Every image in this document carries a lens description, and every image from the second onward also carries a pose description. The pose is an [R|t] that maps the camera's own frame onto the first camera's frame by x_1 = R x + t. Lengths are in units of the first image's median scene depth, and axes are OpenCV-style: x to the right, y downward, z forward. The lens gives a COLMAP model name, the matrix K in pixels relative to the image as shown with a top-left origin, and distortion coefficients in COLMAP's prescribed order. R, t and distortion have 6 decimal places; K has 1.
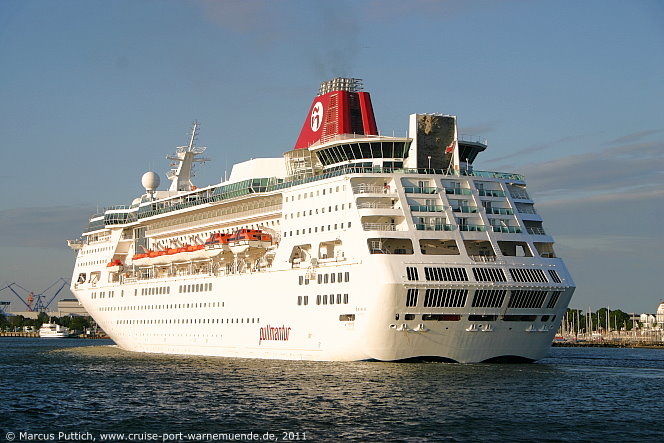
lens RADIAL K [[1564.1, 0, 330.7], [0, 1564.1, 220.0], [0, 0, 1]] dist [0.116708, 0.000000]
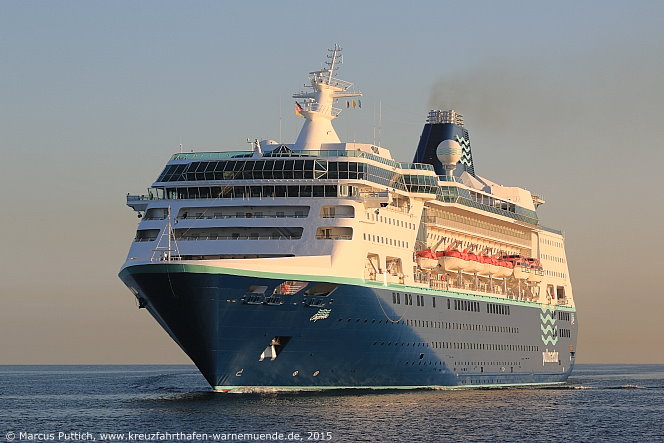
lens RADIAL K [[2886.3, 0, 331.9], [0, 2886.3, 221.6], [0, 0, 1]] dist [-0.308415, 0.000000]
pose [[-0.806289, 0.034013, 0.590544, -1.122357], [-0.035389, 0.993783, -0.105556, 0.195886], [-0.590463, -0.106008, -0.800073, 2.740168]]
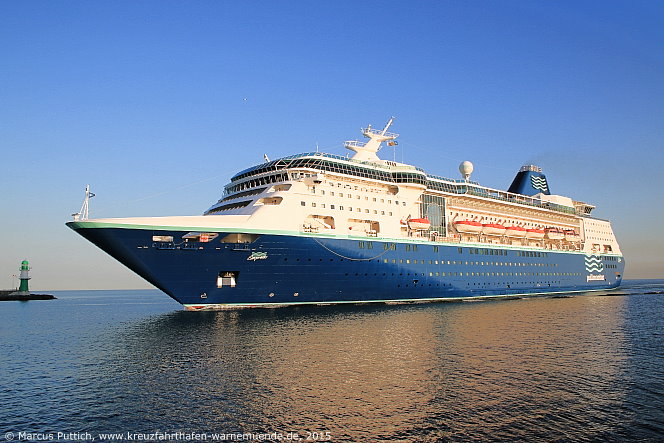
lens RADIAL K [[565.3, 0, 335.1], [0, 565.3, 226.5], [0, 0, 1]] dist [-0.098537, 0.016326]
pose [[-0.364042, 0.113087, 0.924492, -0.663394], [-0.039013, 0.989879, -0.136448, 0.121502], [-0.930565, -0.085740, -0.355945, 1.655490]]
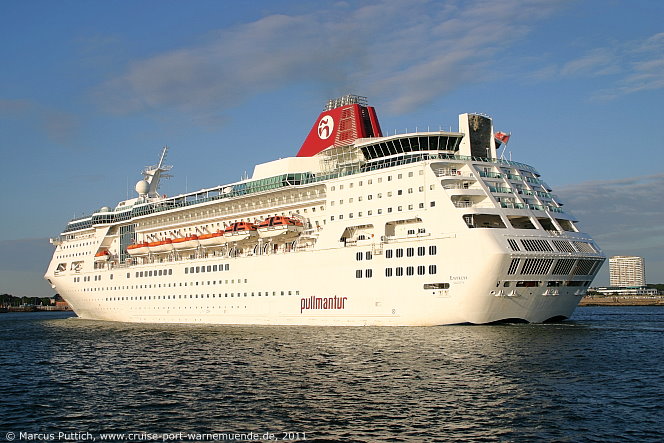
lens RADIAL K [[829.5, 0, 335.8], [0, 829.5, 225.6], [0, 0, 1]] dist [-0.055412, 0.000000]
pose [[0.957810, 0.003775, 0.287378, -0.206045], [0.003310, 0.999703, -0.024163, 0.029765], [-0.287384, 0.024095, 0.957512, 0.406474]]
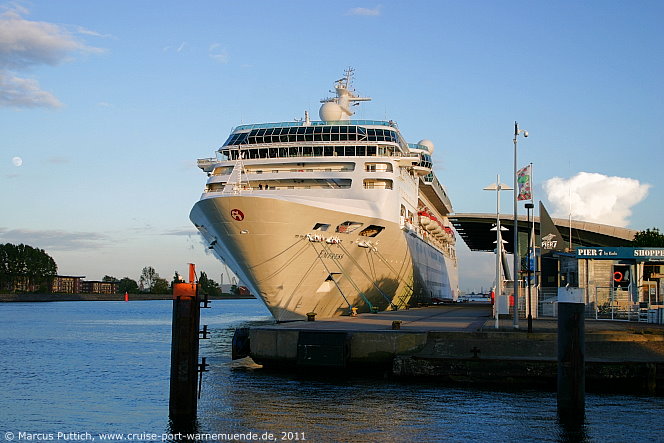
lens RADIAL K [[1008.5, 0, 333.7], [0, 1008.5, 220.5], [0, 0, 1]] dist [0.051065, 0.000000]
pose [[-0.842464, 0.047770, 0.536631, -0.545516], [-0.028889, 0.990623, -0.133537, 0.147711], [-0.537978, -0.128003, -0.833184, 2.063273]]
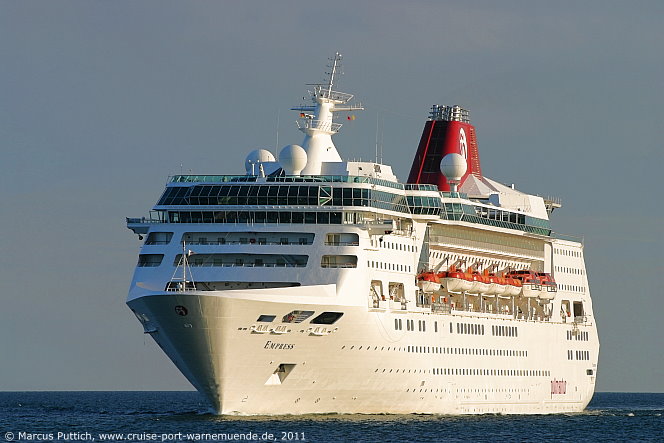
lens RADIAL K [[4972.9, 0, 331.0], [0, 4972.9, 220.4], [0, 0, 1]] dist [0.577207, 0.000000]
pose [[-0.817144, 0.013299, 0.576280, -1.727554], [-0.045430, 0.995138, -0.087382, 0.249245], [-0.574641, -0.097584, -0.812567, 3.648409]]
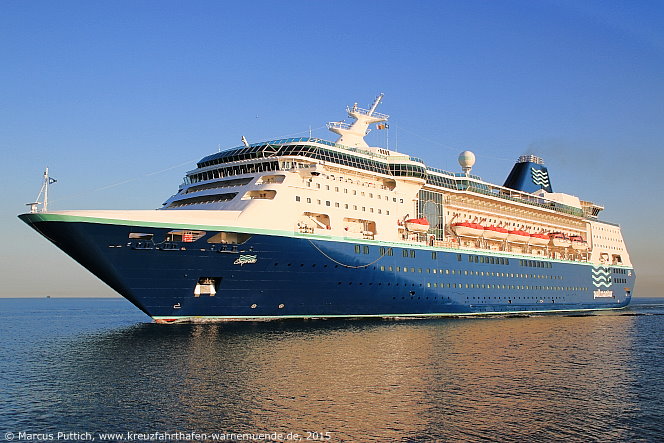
lens RADIAL K [[761.7, 0, 330.7], [0, 761.7, 226.3], [0, 0, 1]] dist [-0.036468, 0.000000]
pose [[-0.480962, 0.090839, 0.872023, -0.697020], [-0.052183, 0.989889, -0.131899, 0.127918], [-0.875187, -0.108943, -0.471359, 1.740482]]
